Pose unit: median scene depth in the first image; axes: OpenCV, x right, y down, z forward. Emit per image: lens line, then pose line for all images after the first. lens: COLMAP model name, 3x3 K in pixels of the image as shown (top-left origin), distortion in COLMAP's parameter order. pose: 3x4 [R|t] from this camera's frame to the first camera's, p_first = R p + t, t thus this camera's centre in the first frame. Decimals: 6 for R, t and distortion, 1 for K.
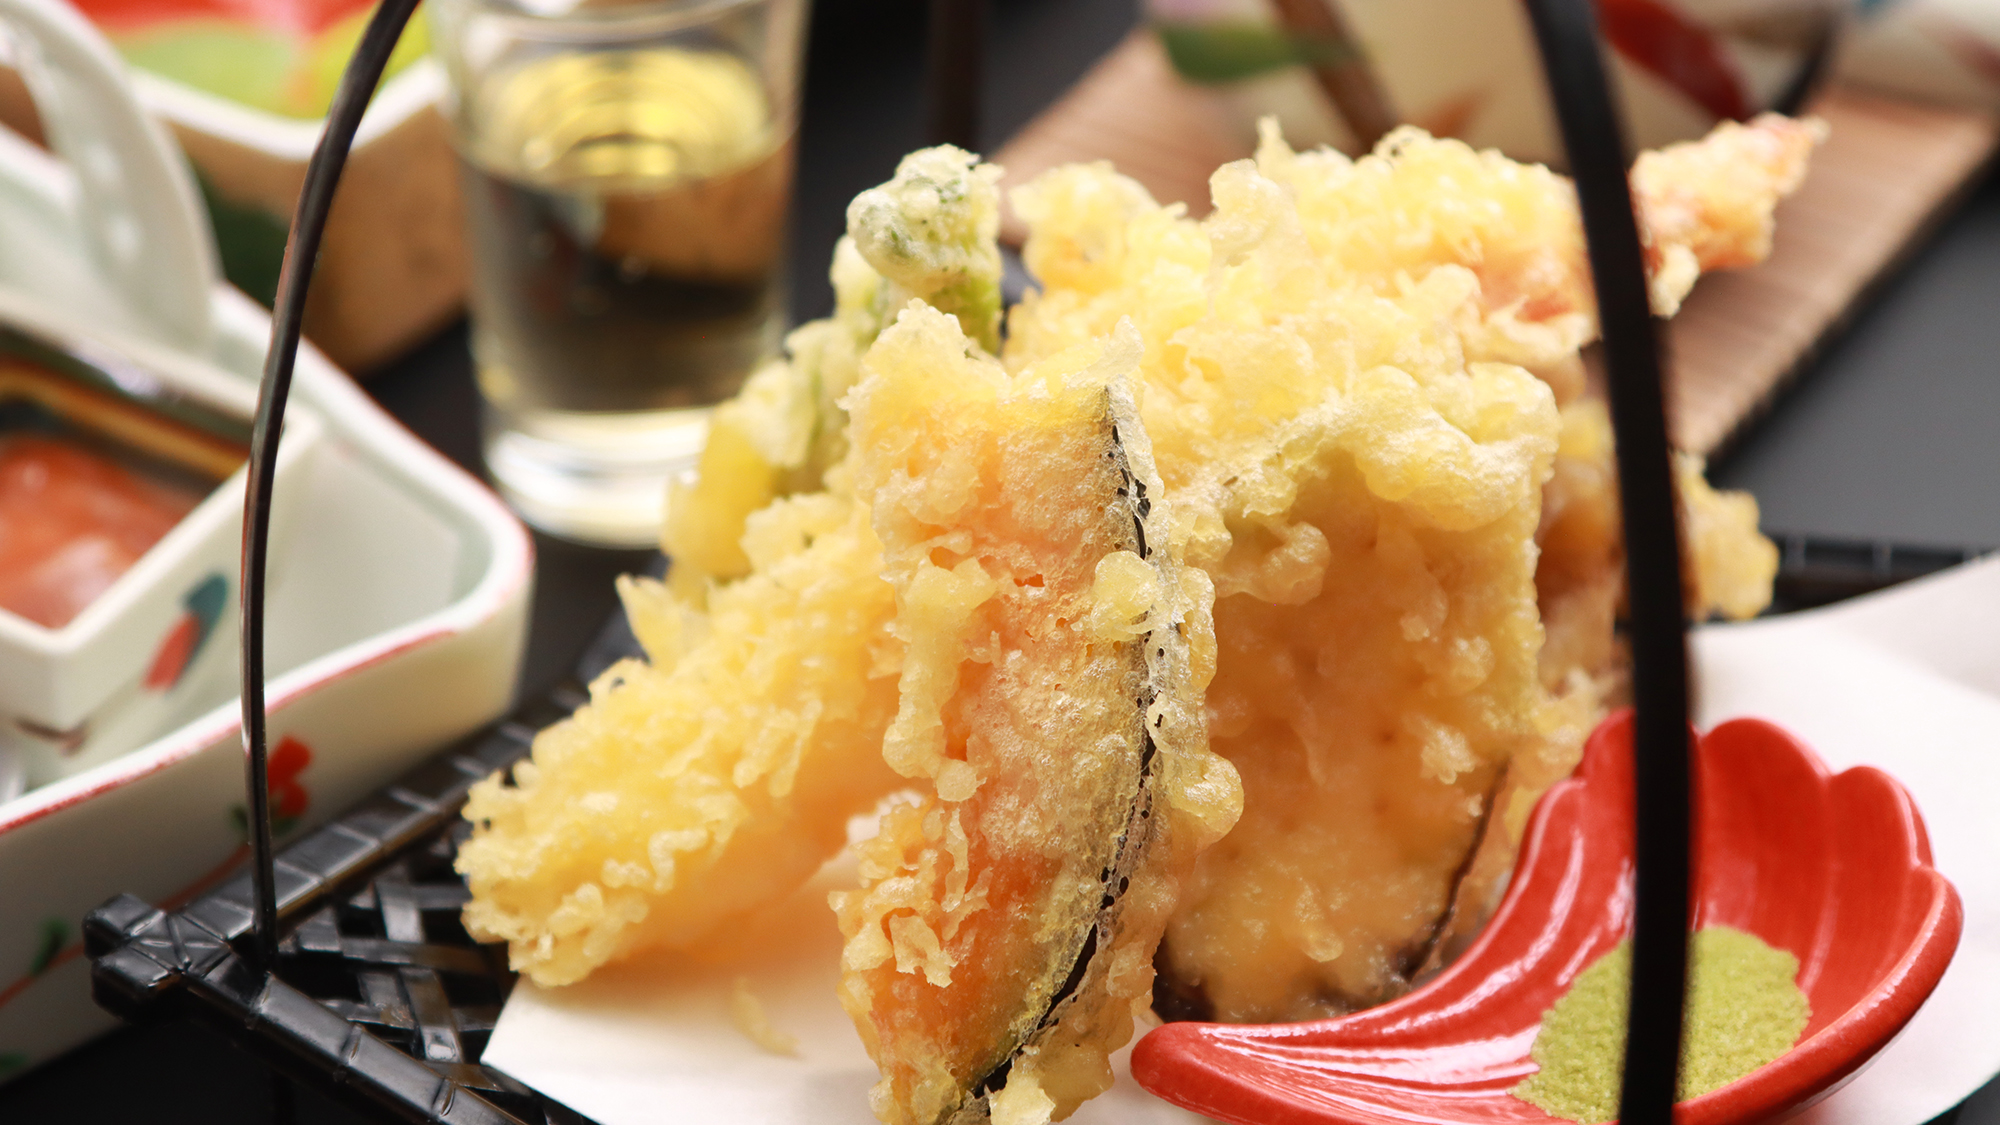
lens RADIAL K [[5818.5, 0, 993.7], [0, 5818.5, 561.7], [0, 0, 1]] dist [0.361501, 0.000000]
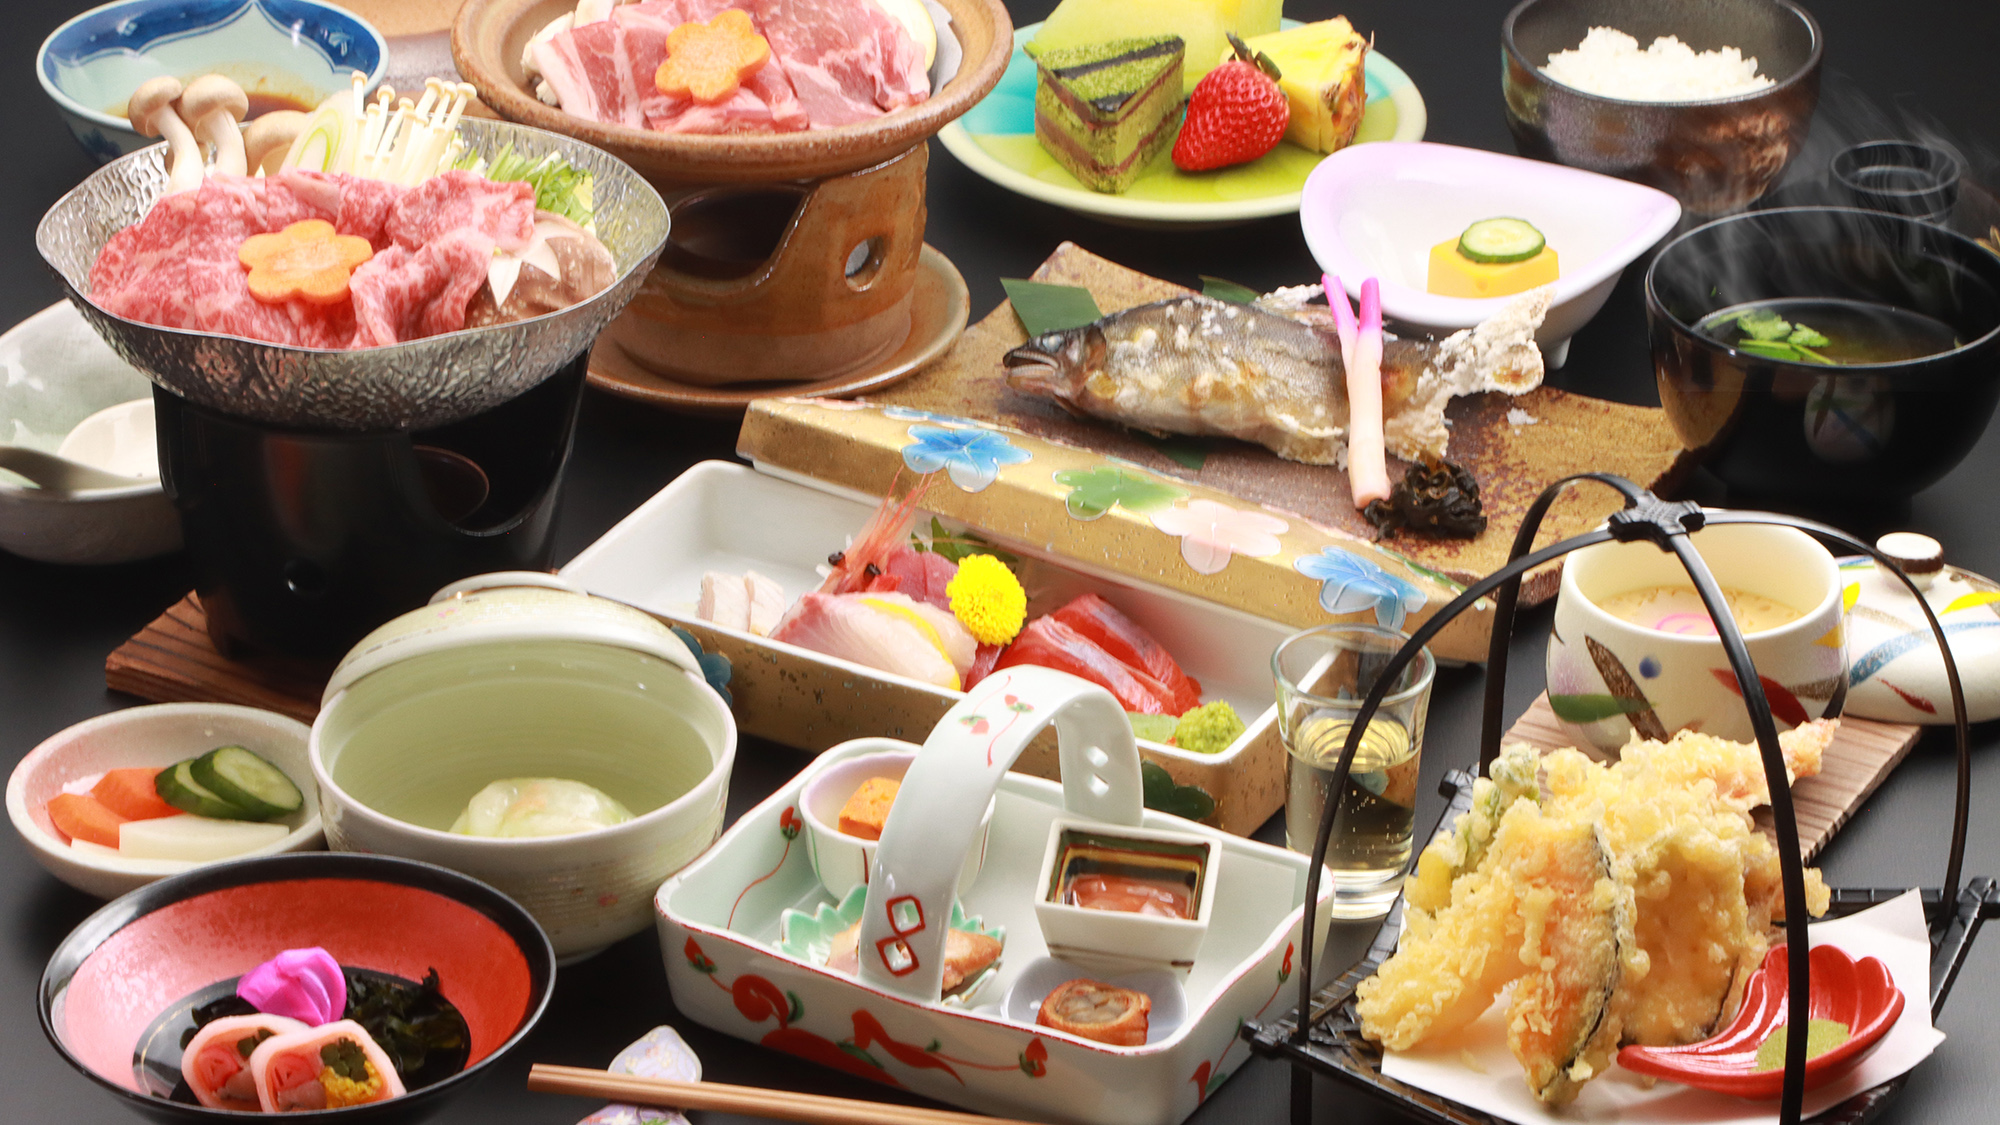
lens RADIAL K [[7472.0, 0, 999.7], [0, 7472.0, 559.5], [0, 0, 1]] dist [0.683384, 0.000000]
pose [[0.998643, -0.045130, 0.025970, -0.350194], [0.047703, 0.992906, -0.108915, 0.222398], [-0.020871, 0.110006, 0.993712, -2.593862]]
